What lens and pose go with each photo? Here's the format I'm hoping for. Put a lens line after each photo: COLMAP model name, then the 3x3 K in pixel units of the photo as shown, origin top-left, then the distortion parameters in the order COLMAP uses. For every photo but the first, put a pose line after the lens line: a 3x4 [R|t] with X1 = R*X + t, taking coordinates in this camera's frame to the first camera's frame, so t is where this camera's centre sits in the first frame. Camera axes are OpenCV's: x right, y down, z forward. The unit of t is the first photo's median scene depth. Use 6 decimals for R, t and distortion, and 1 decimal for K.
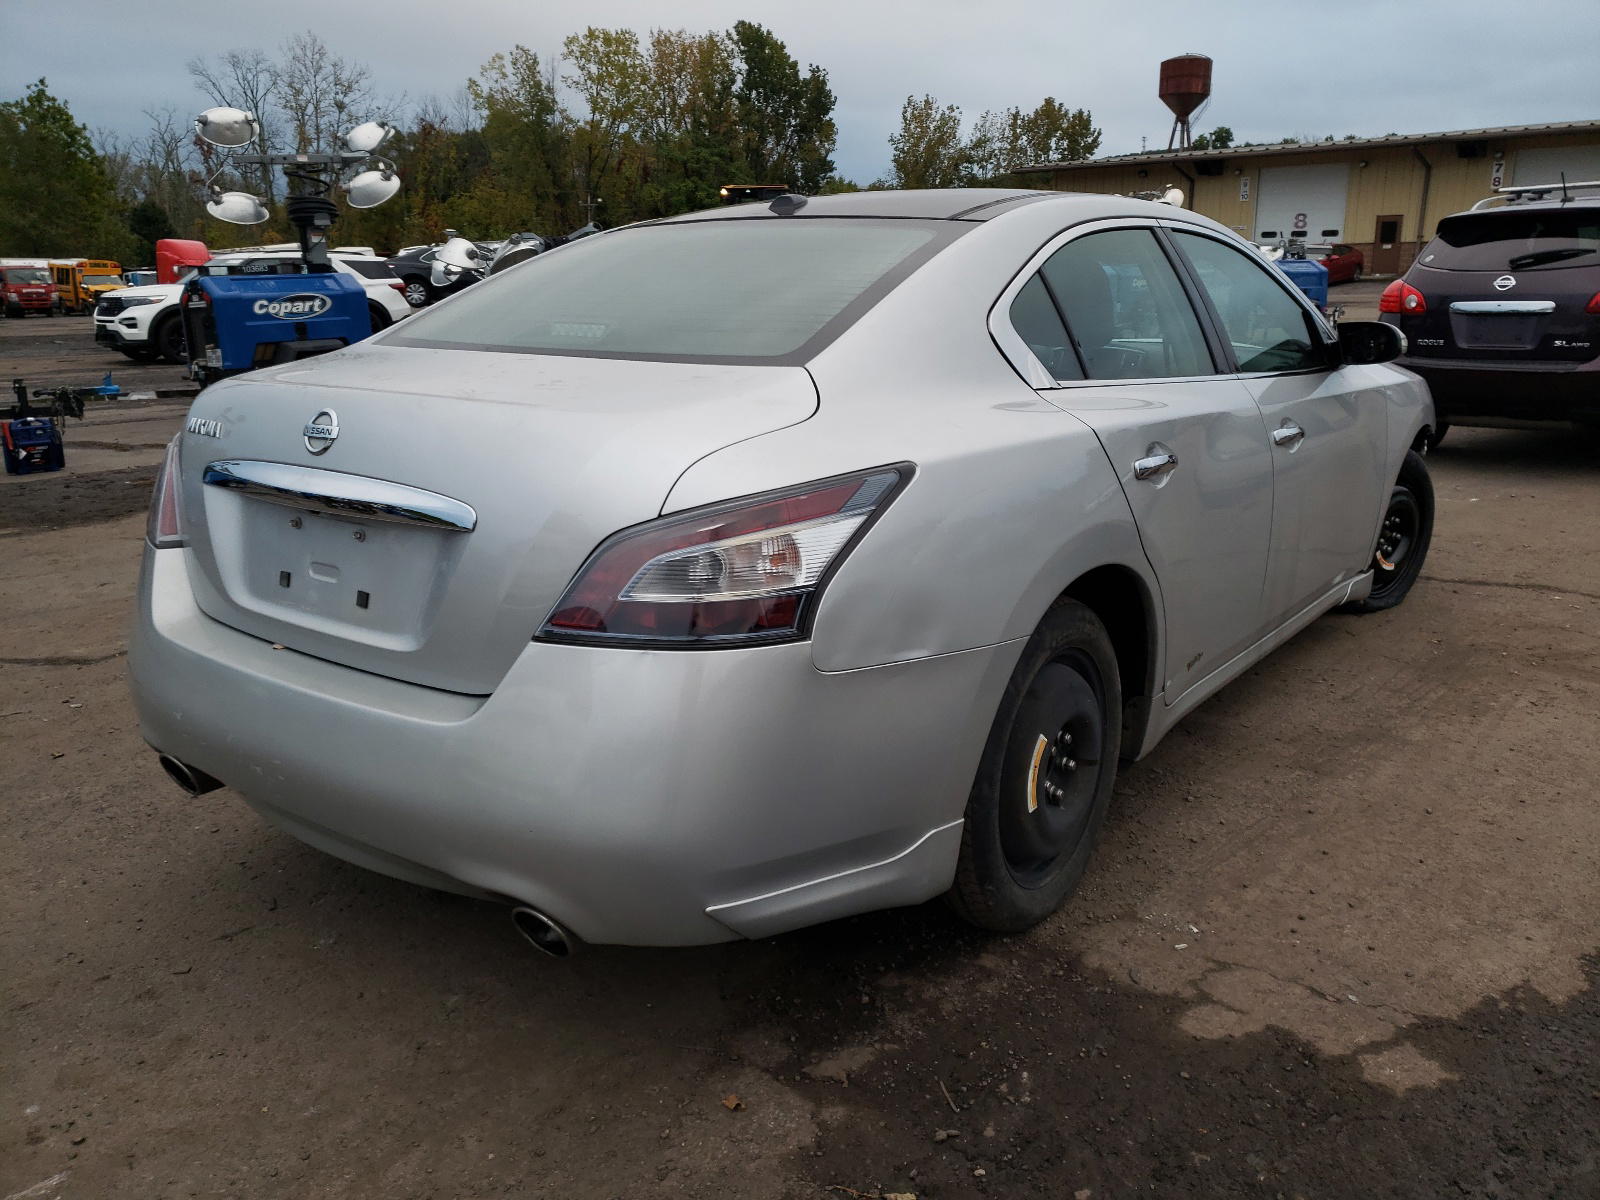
lens RADIAL K [[1265.2, 0, 810.6], [0, 1265.2, 599.9], [0, 0, 1]] dist [0.006050, -0.008184]
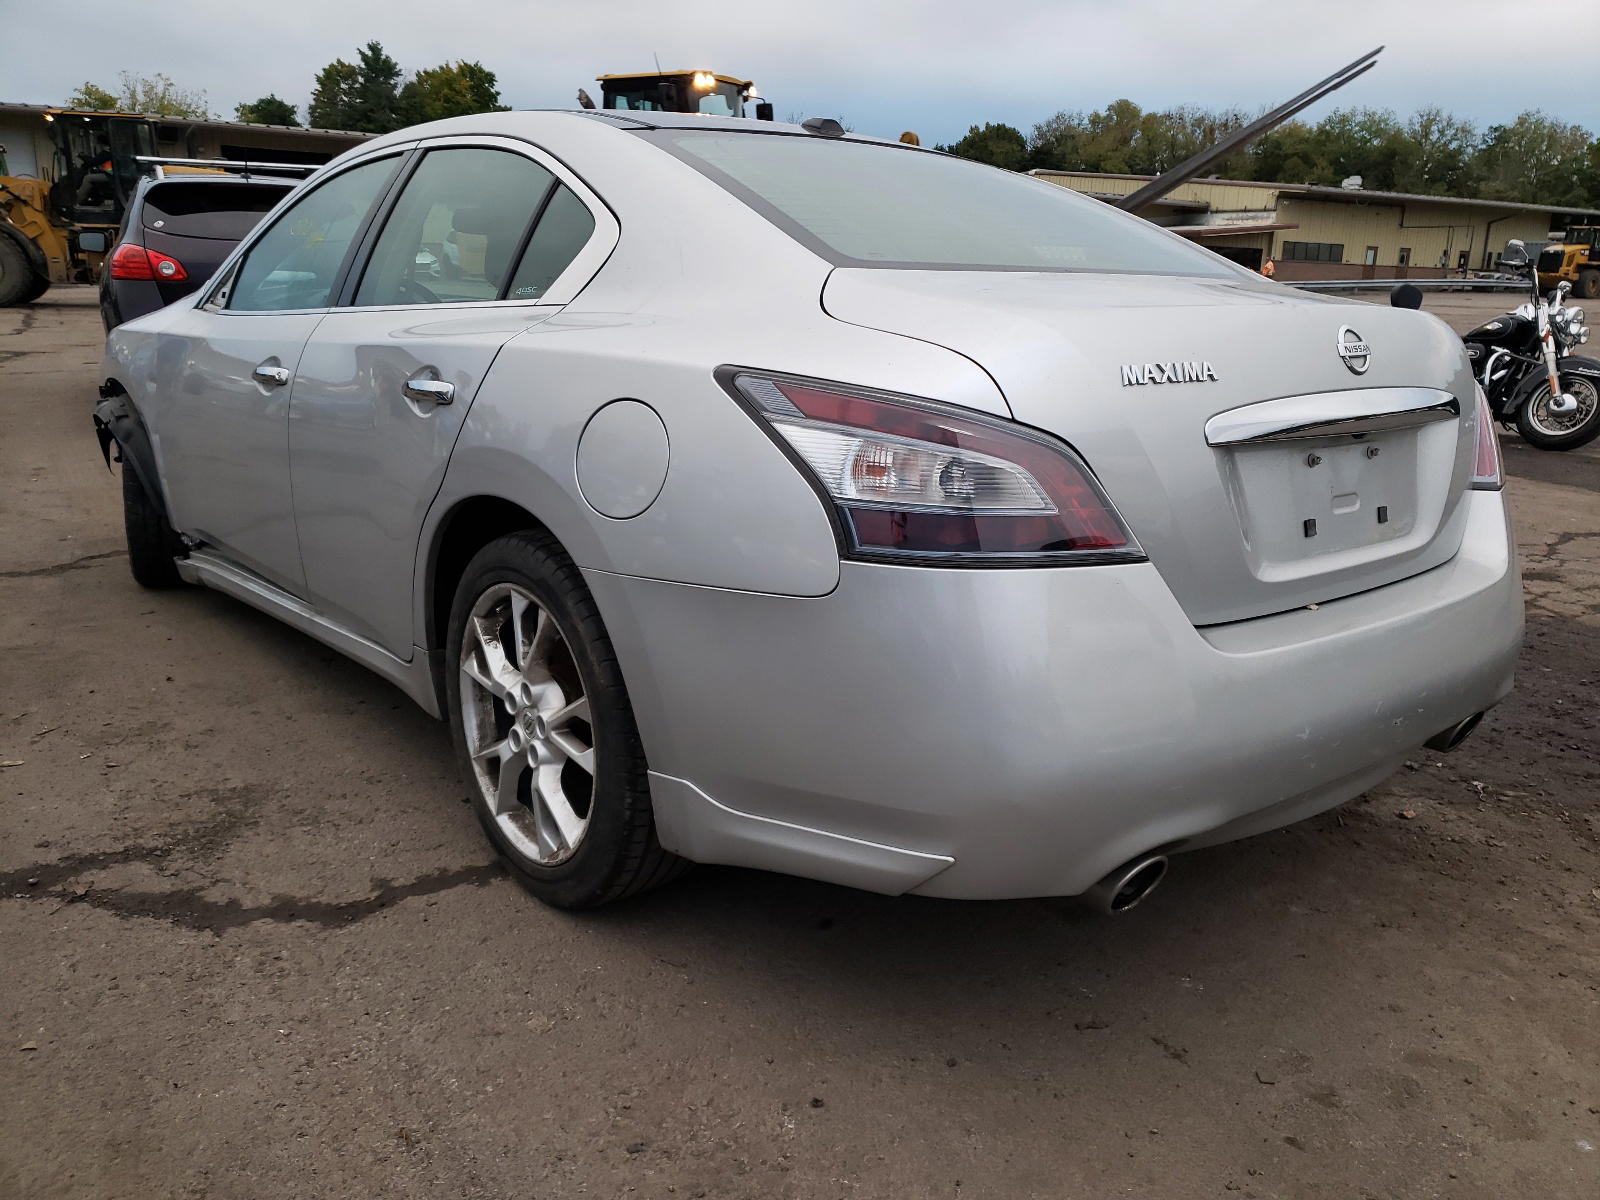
lens RADIAL K [[1265.2, 0, 810.6], [0, 1265.2, 601.2], [0, 0, 1]] dist [0.006050, -0.008184]
pose [[0.226356, -0.228648, 0.946828, -1.393487], [0.219109, 0.959097, 0.179229, -0.209692], [-0.949081, 0.166889, 0.267196, 1.150751]]
